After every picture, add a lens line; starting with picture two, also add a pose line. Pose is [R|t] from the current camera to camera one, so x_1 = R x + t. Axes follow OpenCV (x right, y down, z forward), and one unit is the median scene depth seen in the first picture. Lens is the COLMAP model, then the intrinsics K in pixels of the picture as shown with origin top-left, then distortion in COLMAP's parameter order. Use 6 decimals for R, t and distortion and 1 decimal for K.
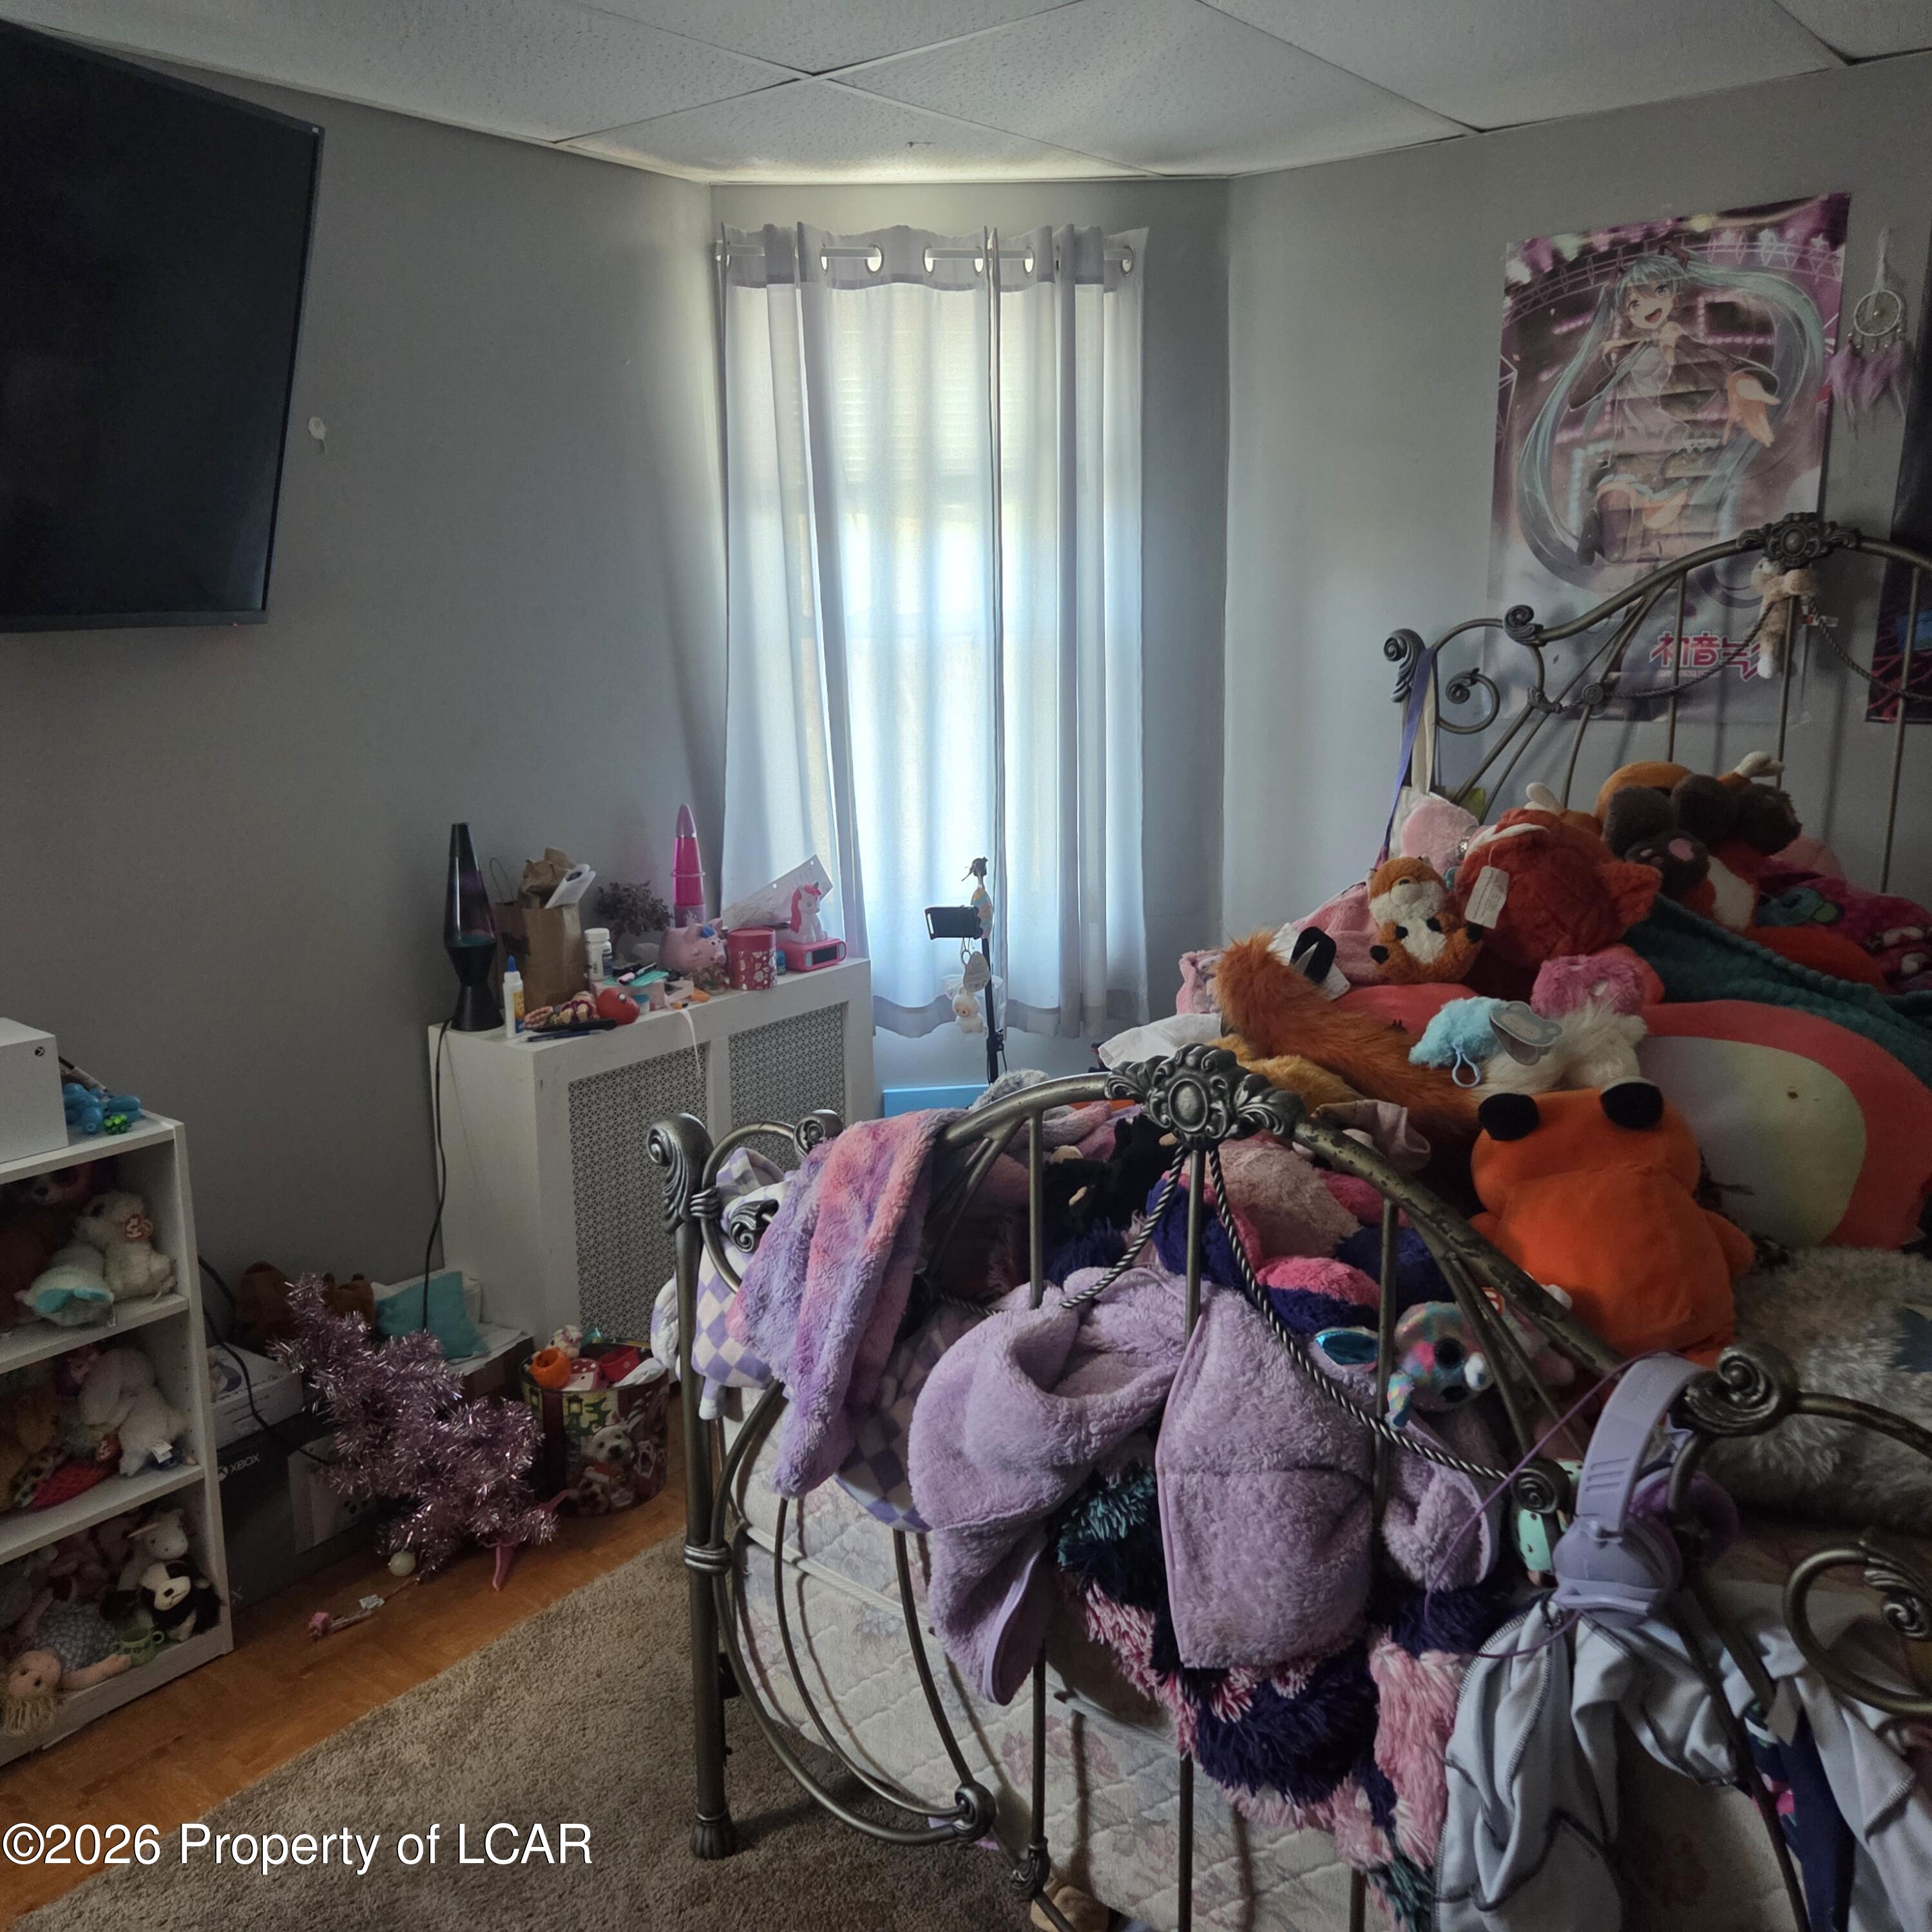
lens RADIAL K [[1707.6, 0, 961.3], [0, 1707.6, 976.2], [0, 0, 1]] dist [0.045402, -0.009833]
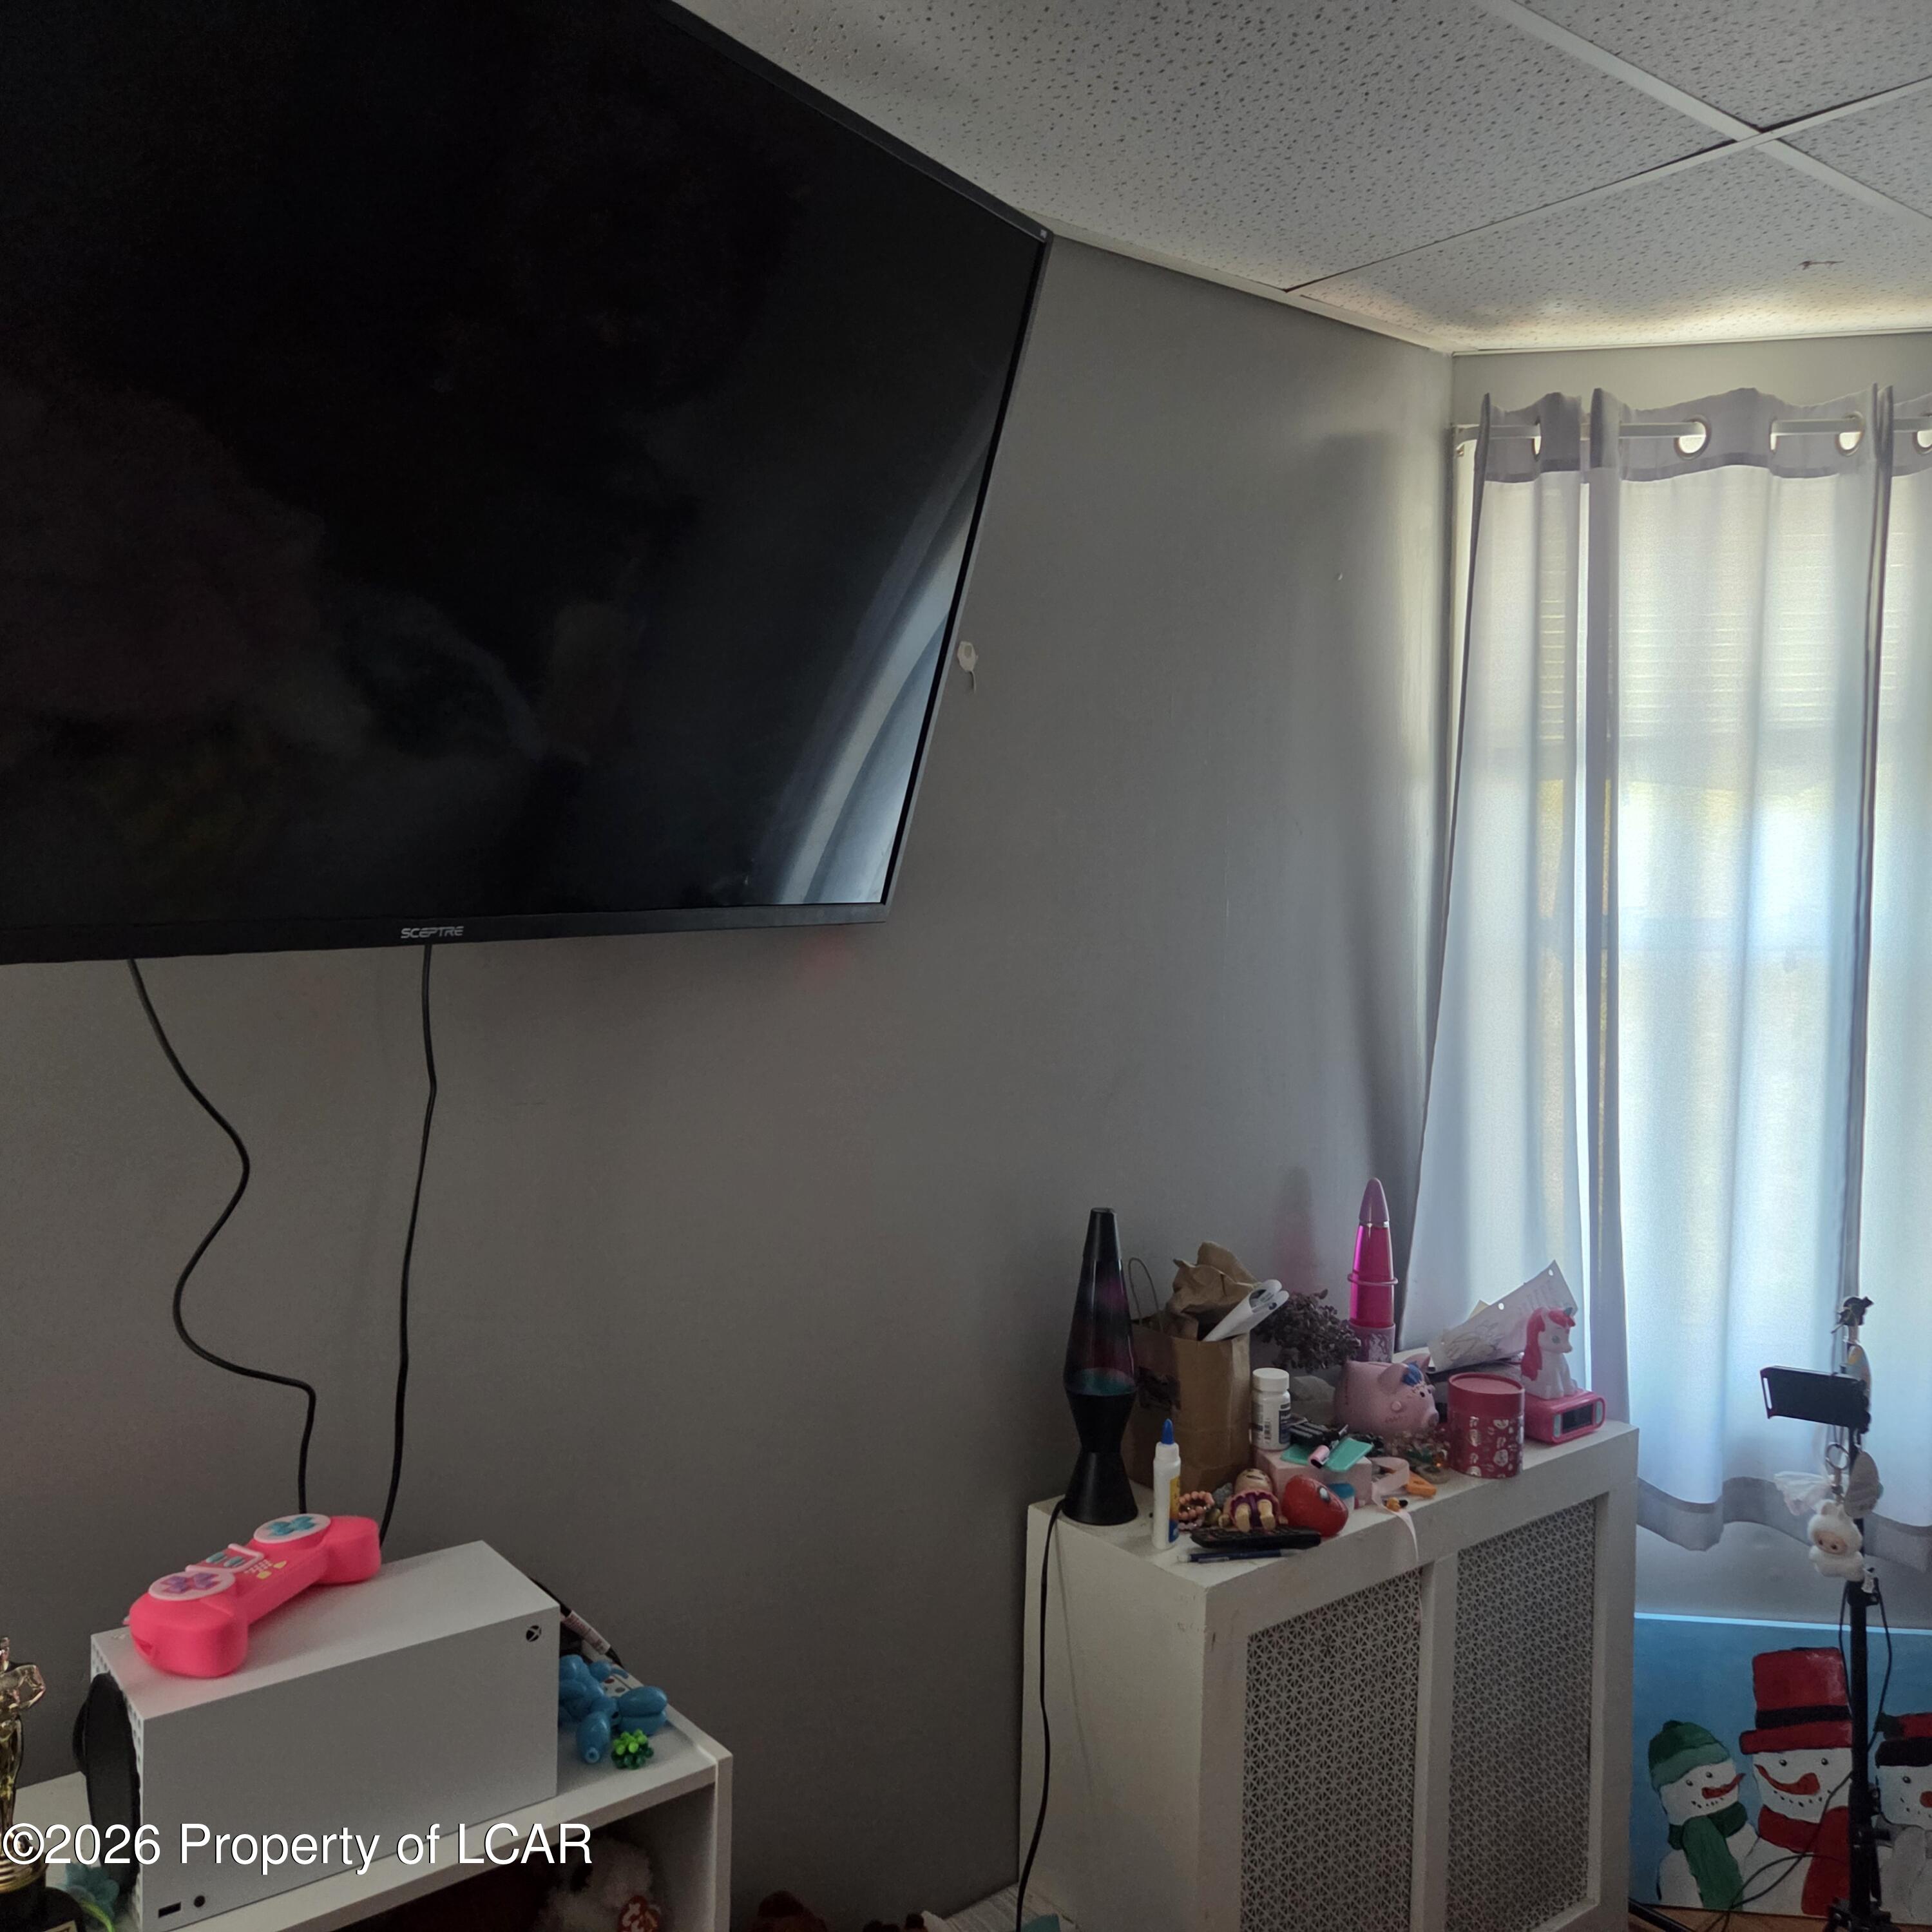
lens RADIAL K [[1707.6, 0, 969.0], [0, 1707.6, 956.7], [0, 0, 1]] dist [0.045402, -0.009833]
pose [[0.975912, 0.034449, -0.215429, -0.186639], [-0.070471, 0.984297, -0.161844, -0.069400], [0.206471, 0.173127, 0.963015, 0.293076]]
